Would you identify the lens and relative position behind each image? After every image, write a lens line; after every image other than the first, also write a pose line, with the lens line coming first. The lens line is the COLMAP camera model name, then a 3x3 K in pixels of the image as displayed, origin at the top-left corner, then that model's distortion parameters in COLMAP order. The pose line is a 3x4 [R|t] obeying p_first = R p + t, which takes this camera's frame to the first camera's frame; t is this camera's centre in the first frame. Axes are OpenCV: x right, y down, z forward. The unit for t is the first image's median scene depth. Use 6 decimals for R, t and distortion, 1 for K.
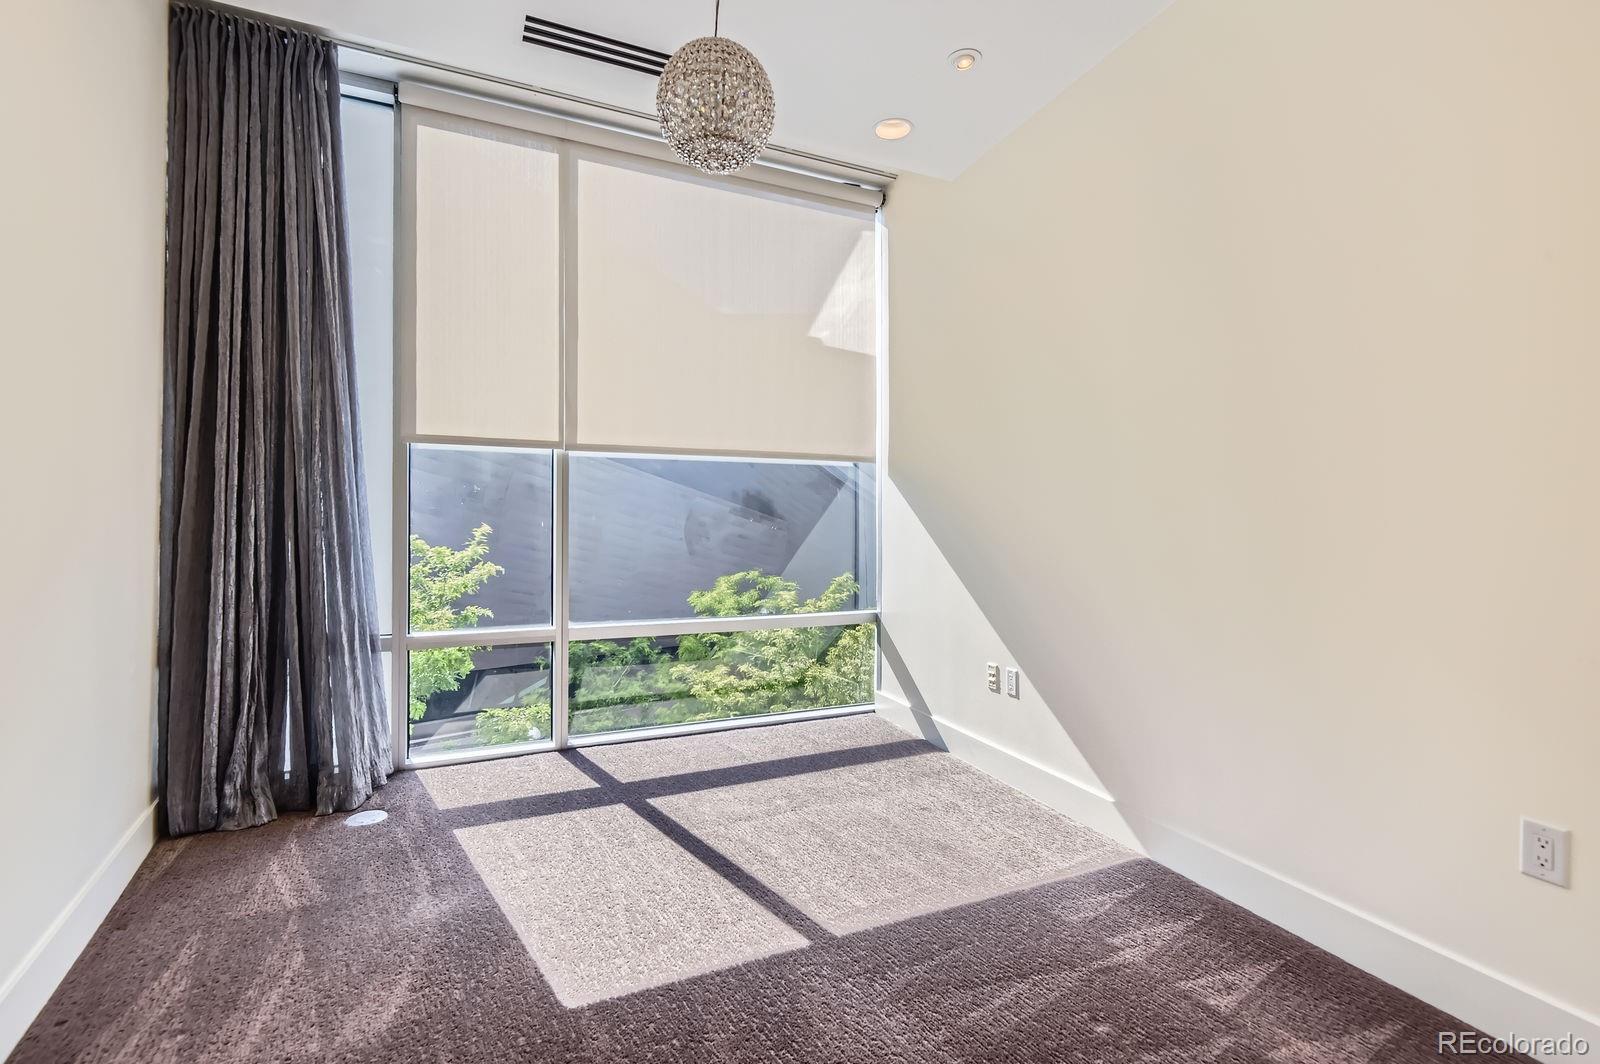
lens RADIAL K [[736.3, 0, 804.9], [0, 736.3, 520.3], [0, 0, 1]] dist [0.005327, -0.006987]
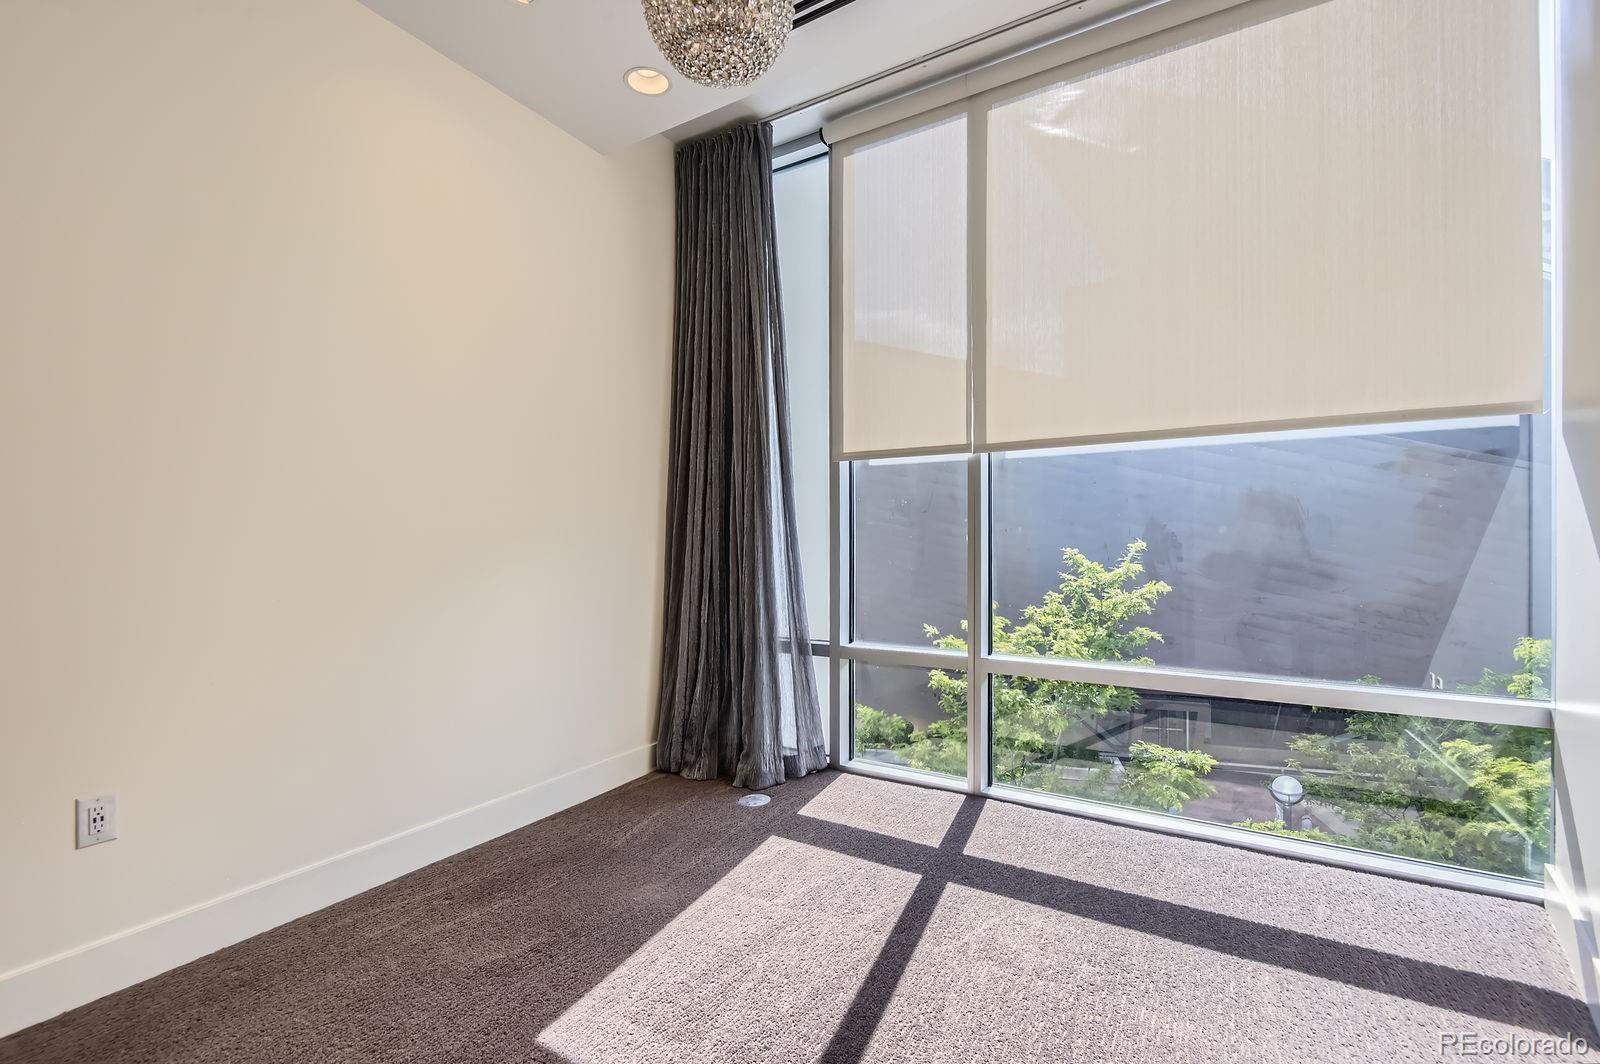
lens RADIAL K [[736.3, 0, 802.7], [0, 736.3, 543.8], [0, 0, 1]] dist [0.005327, -0.006987]
pose [[0.519798, -0.002930, -0.854284, 0.348396], [0.011782, 0.999924, 0.003740, 0.007311], [0.854208, -0.012009, 0.519793, 0.412006]]
